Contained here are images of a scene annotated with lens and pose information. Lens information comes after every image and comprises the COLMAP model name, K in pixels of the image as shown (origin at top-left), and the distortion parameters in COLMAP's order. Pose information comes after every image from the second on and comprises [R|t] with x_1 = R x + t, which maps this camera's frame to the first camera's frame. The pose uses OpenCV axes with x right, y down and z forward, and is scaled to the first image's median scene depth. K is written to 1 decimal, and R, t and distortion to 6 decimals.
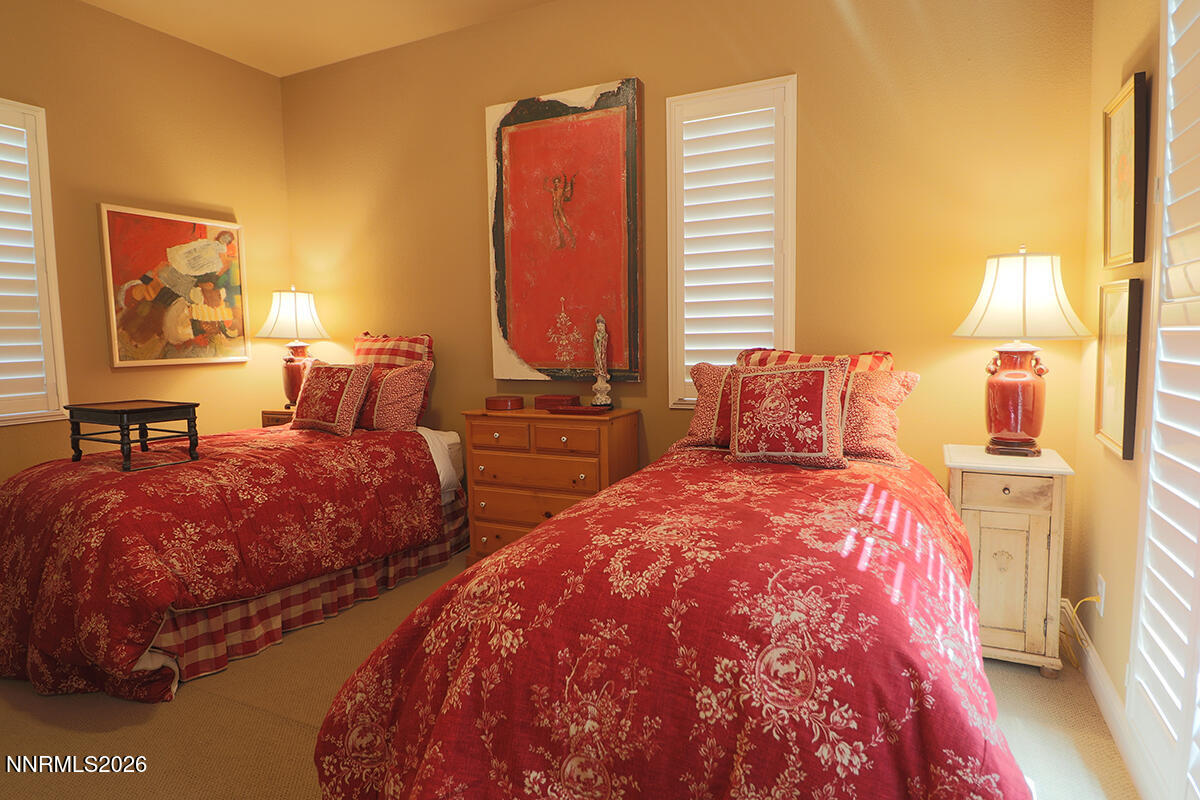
lens RADIAL K [[651.1, 0, 604.6], [0, 651.1, 401.8], [0, 0, 1]] dist [0.001290, 0.000240]
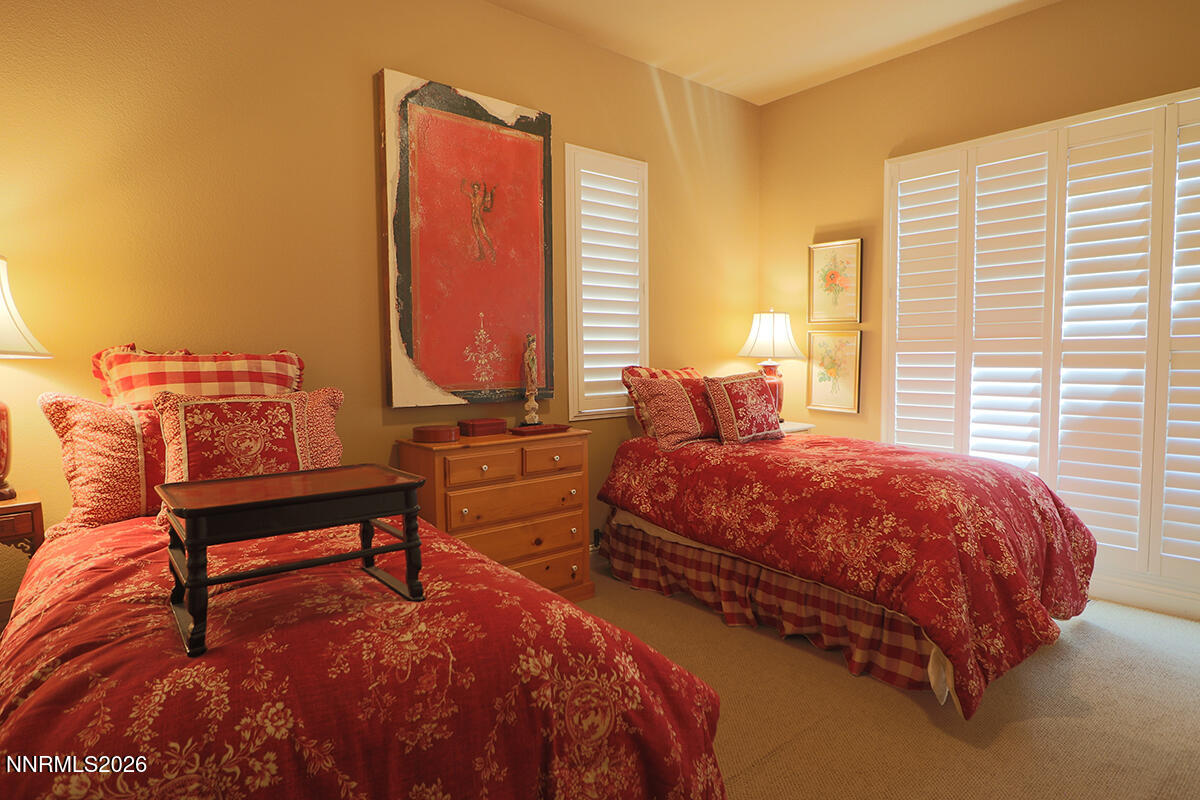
lens RADIAL K [[671.4, 0, 604.4], [0, 671.4, 396.5], [0, 0, 1]] dist [0.005046, 0.000560]
pose [[0.400063, -0.051464, 0.915041, -0.902931], [0.086630, 0.996075, 0.018146, -0.045694], [-0.912384, 0.072011, 0.402952, 0.480074]]
